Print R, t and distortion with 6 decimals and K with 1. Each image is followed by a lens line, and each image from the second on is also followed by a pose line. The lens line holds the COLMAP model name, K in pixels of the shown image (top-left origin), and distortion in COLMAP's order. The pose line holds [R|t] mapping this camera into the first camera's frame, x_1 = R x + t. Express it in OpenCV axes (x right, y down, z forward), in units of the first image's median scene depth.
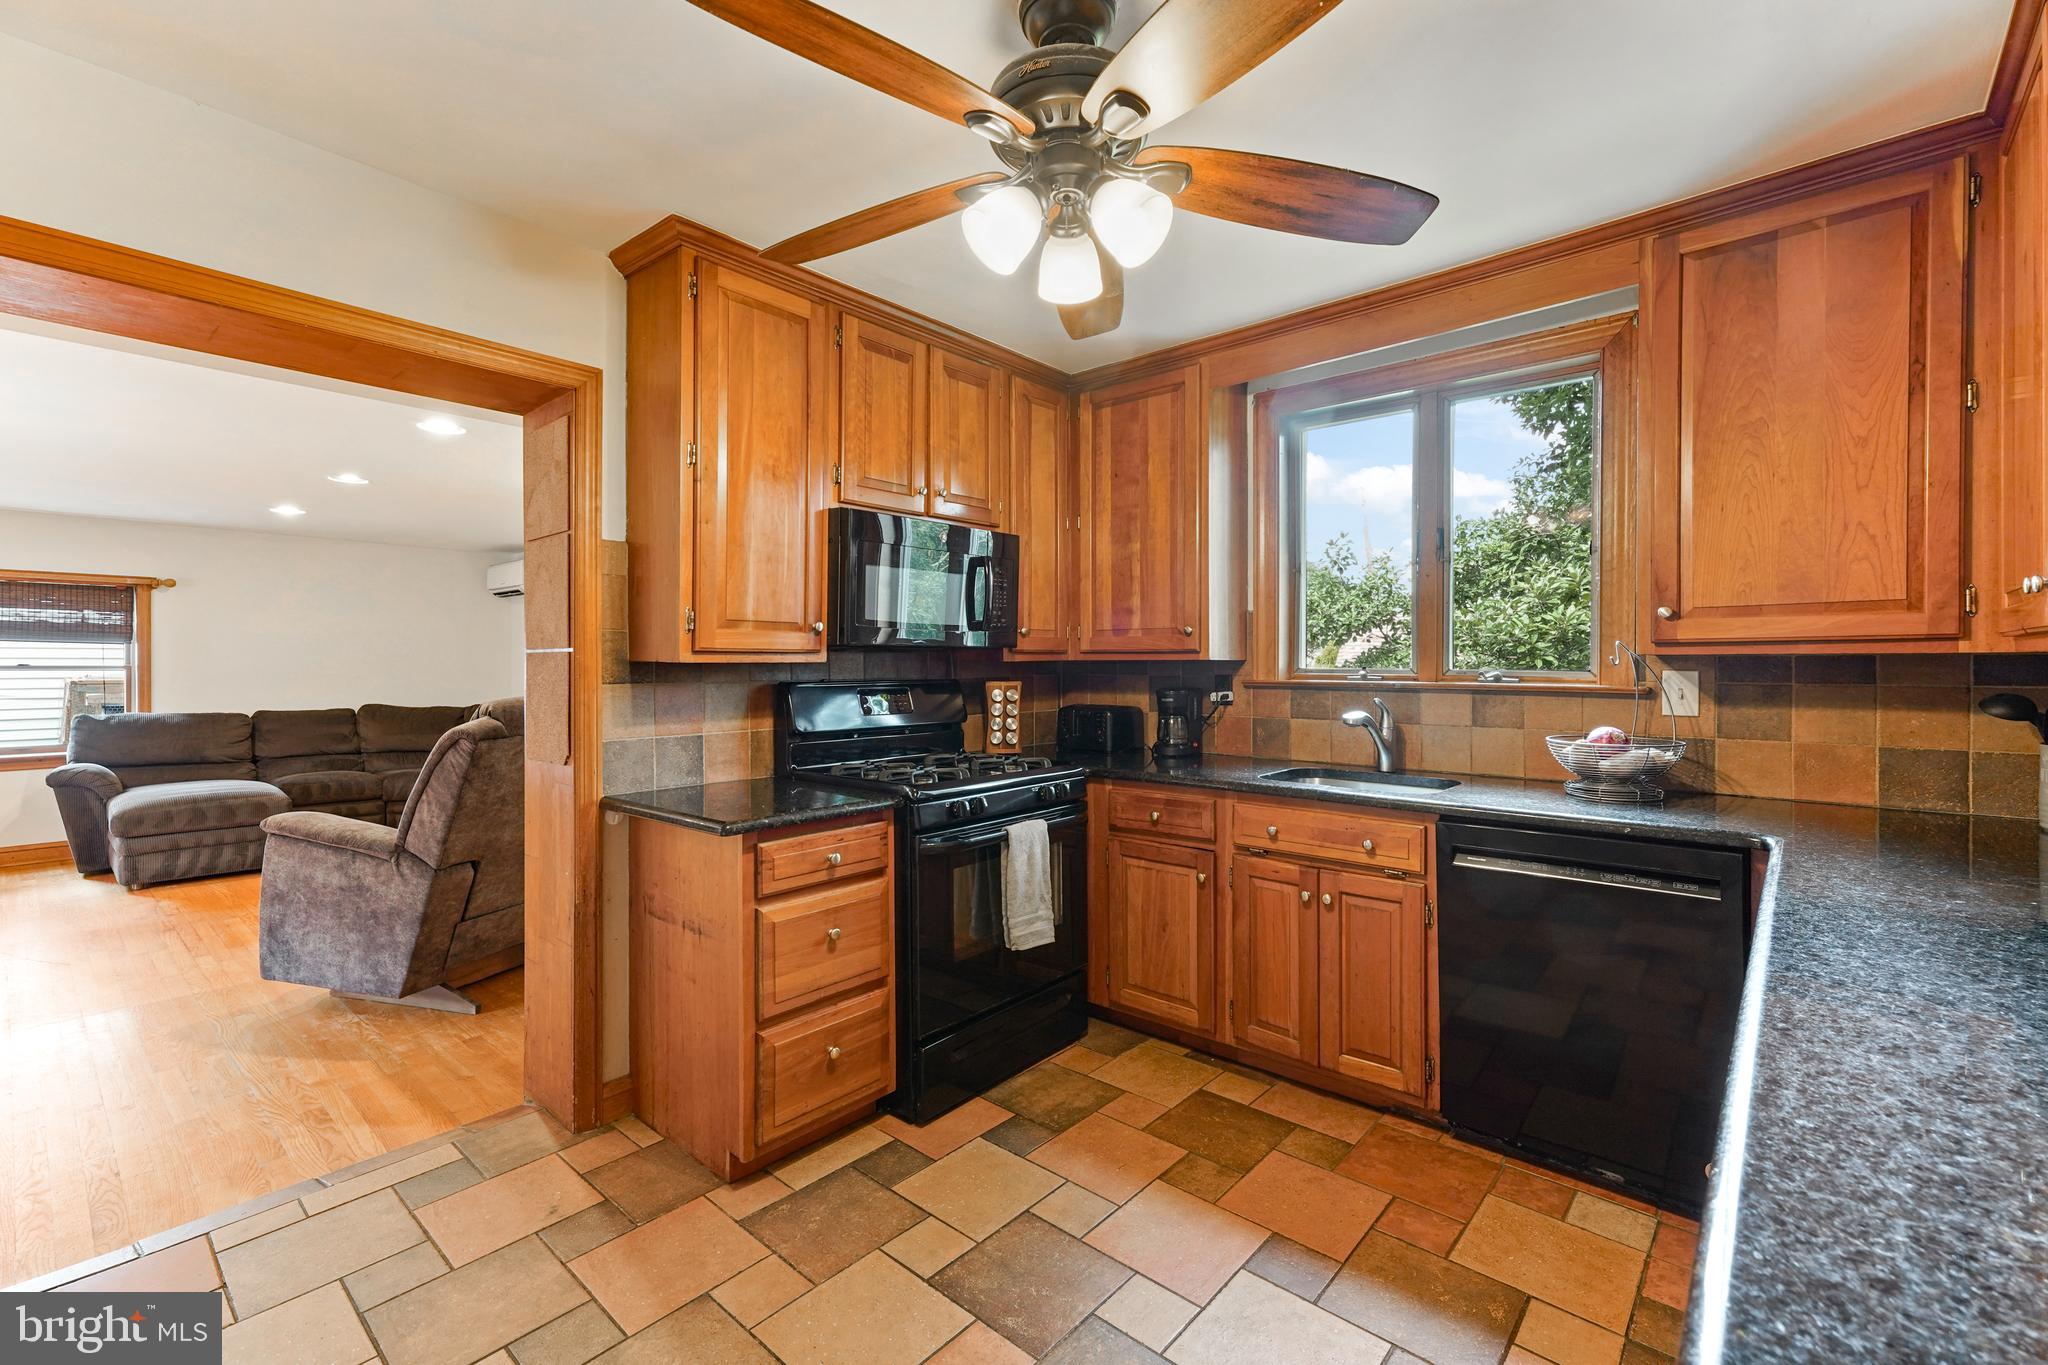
lens RADIAL K [[904.0, 0, 1061.0], [0, 904.0, 663.1], [0, 0, 1]] dist [0.018433, 0.001414]
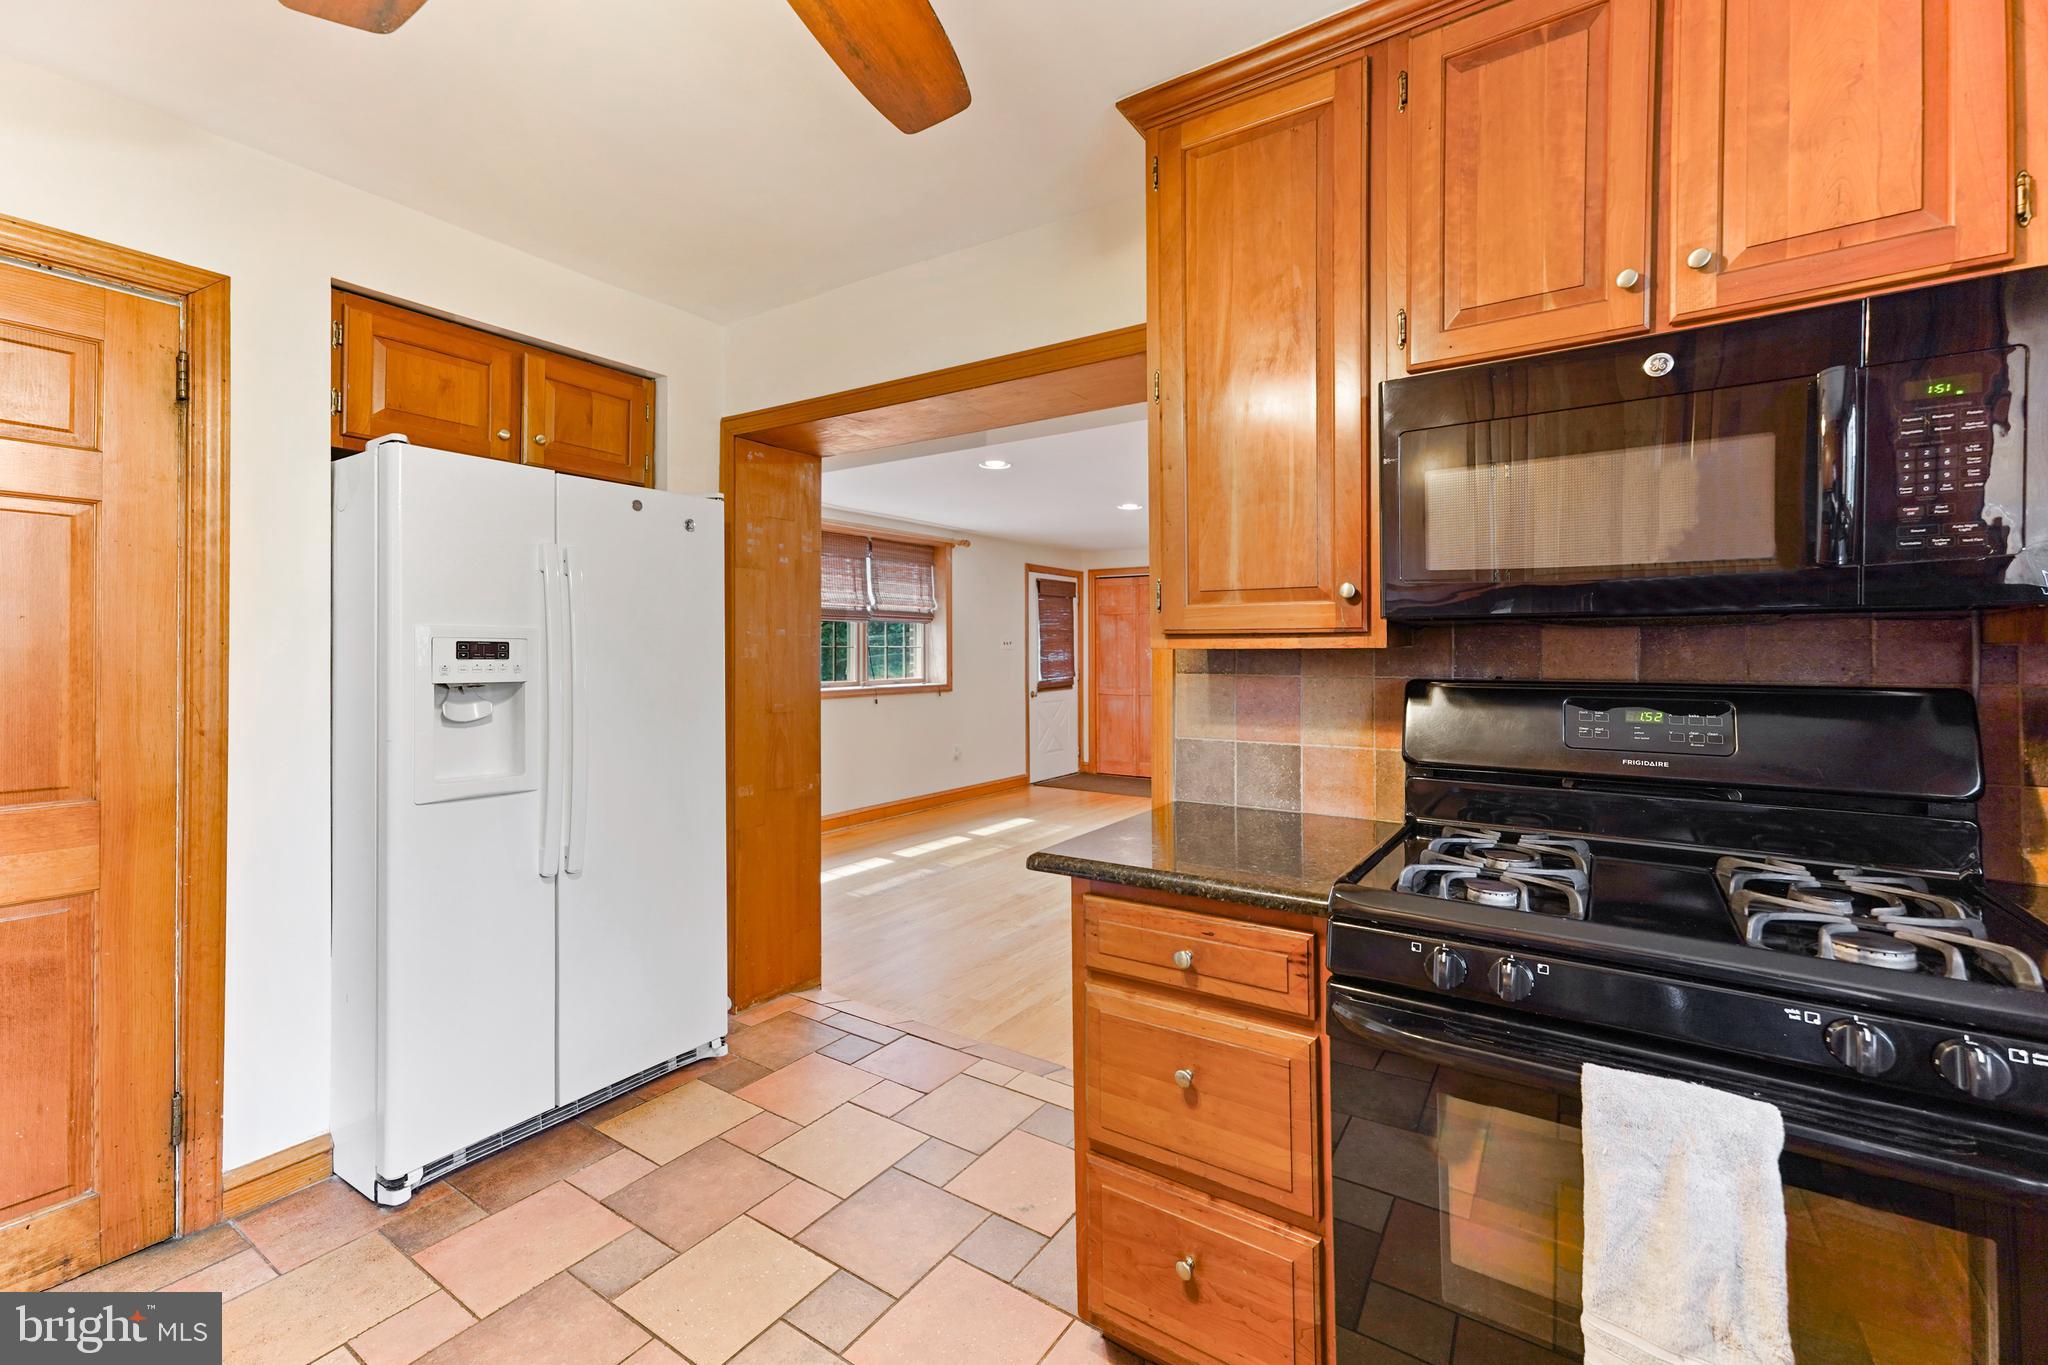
lens RADIAL K [[860.0, 0, 993.7], [0, 860.0, 648.0], [0, 0, 1]] dist [0.018743, 0.006650]
pose [[0.097129, -0.001830, -0.995270, 0.220568], [0.002000, 0.999997, -0.001643, -0.000362], [0.995270, -0.001831, 0.097132, 0.527937]]
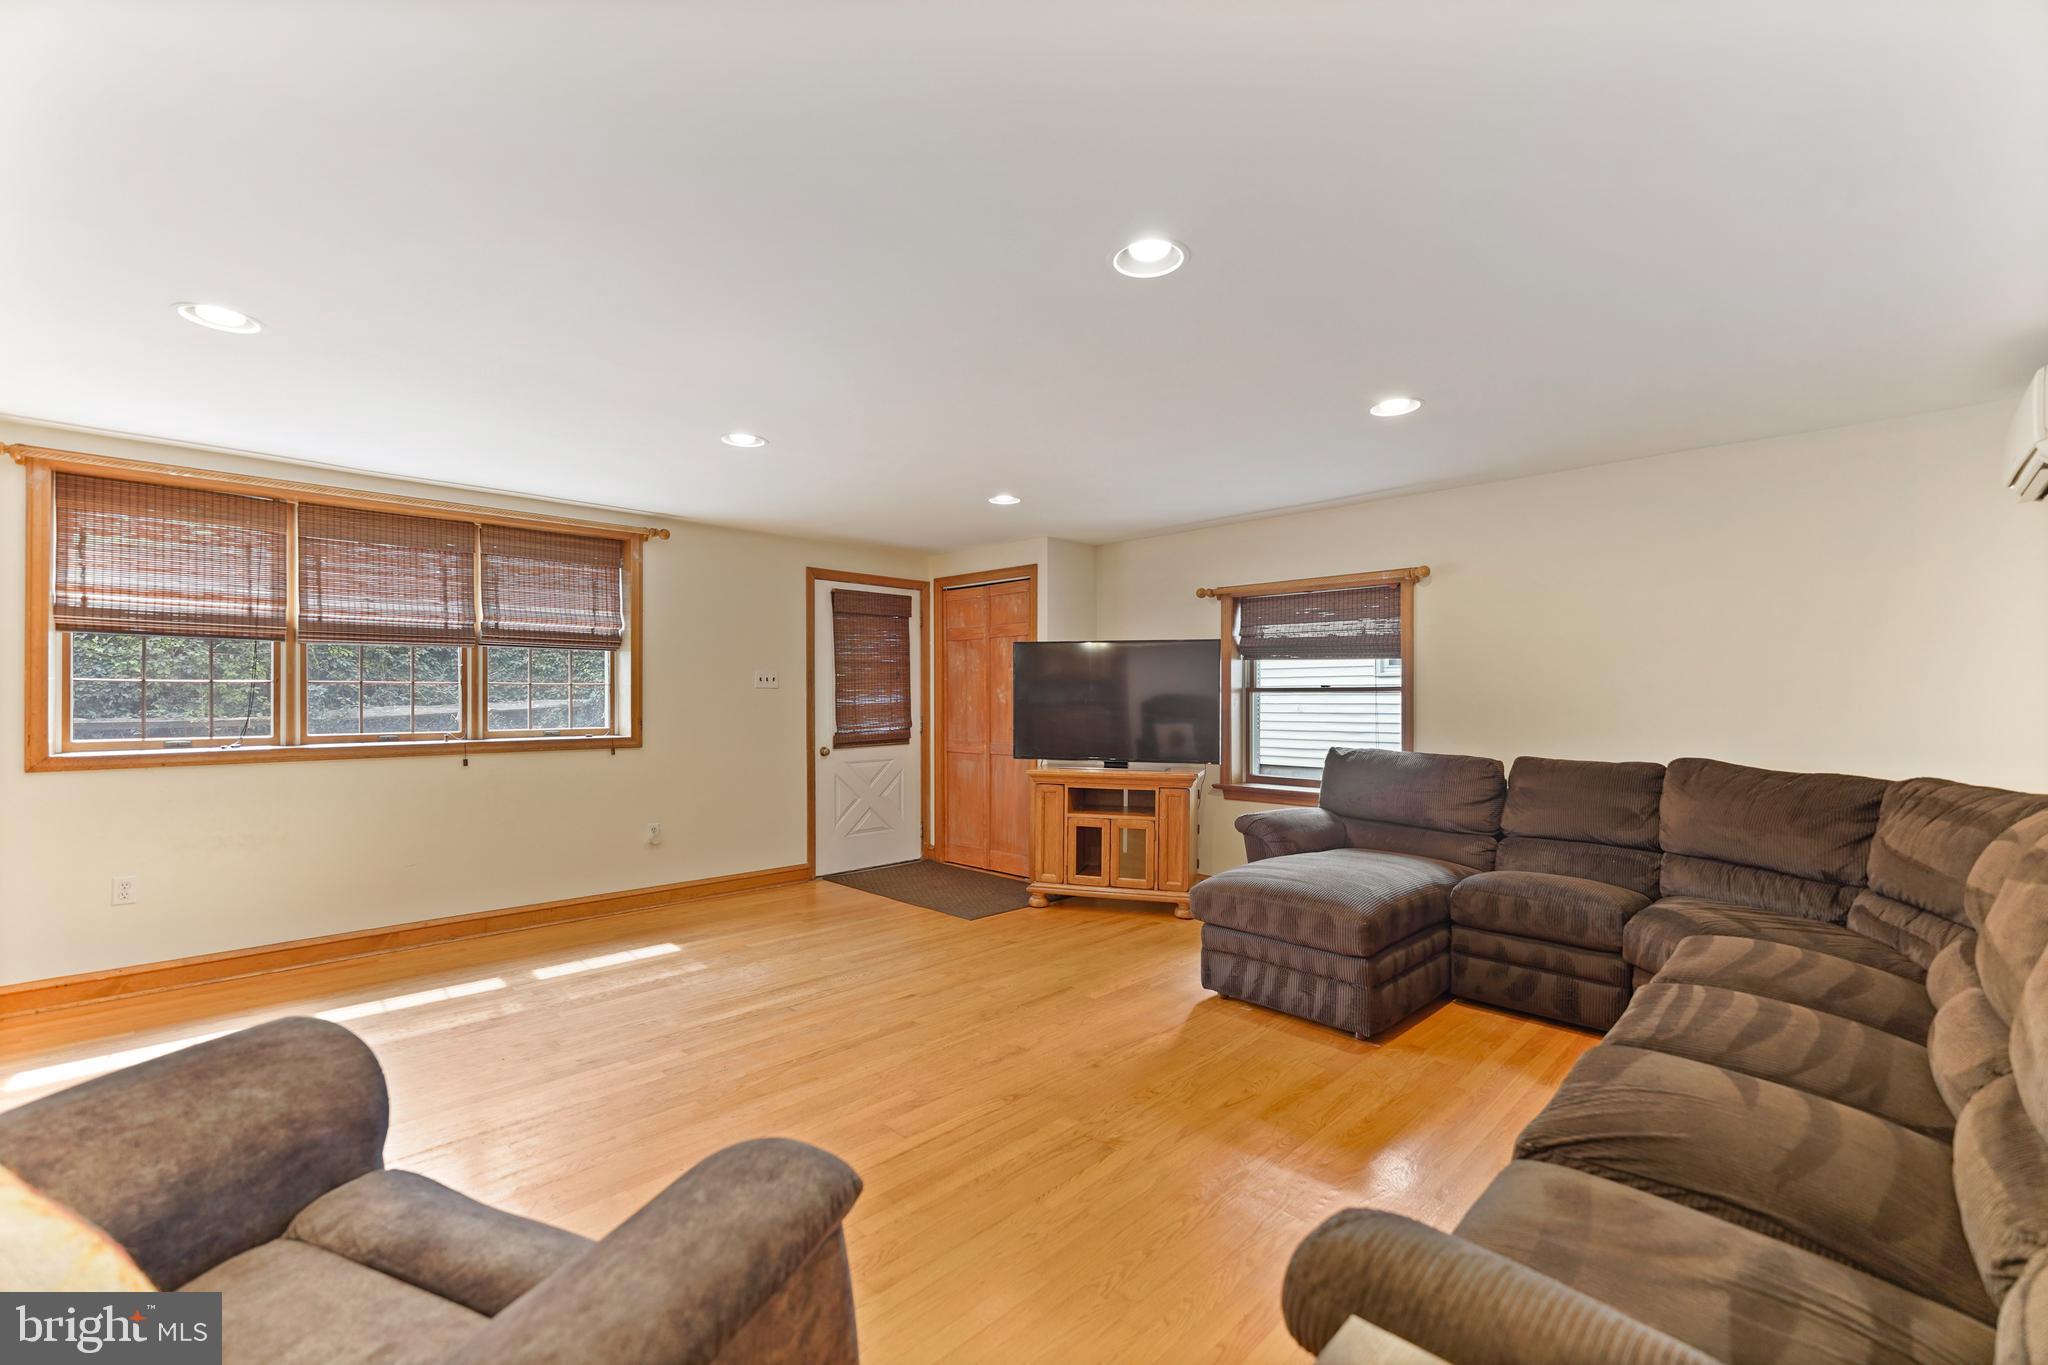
lens RADIAL K [[860.0, 0, 1011.2], [0, 860.0, 704.9], [0, 0, 1]] dist [0.018743, 0.006650]
pose [[-0.083570, 0.006553, -0.996480, -0.522880], [0.003469, 0.999974, 0.006286, 0.024148], [0.996496, -0.002931, -0.083591, 1.439044]]
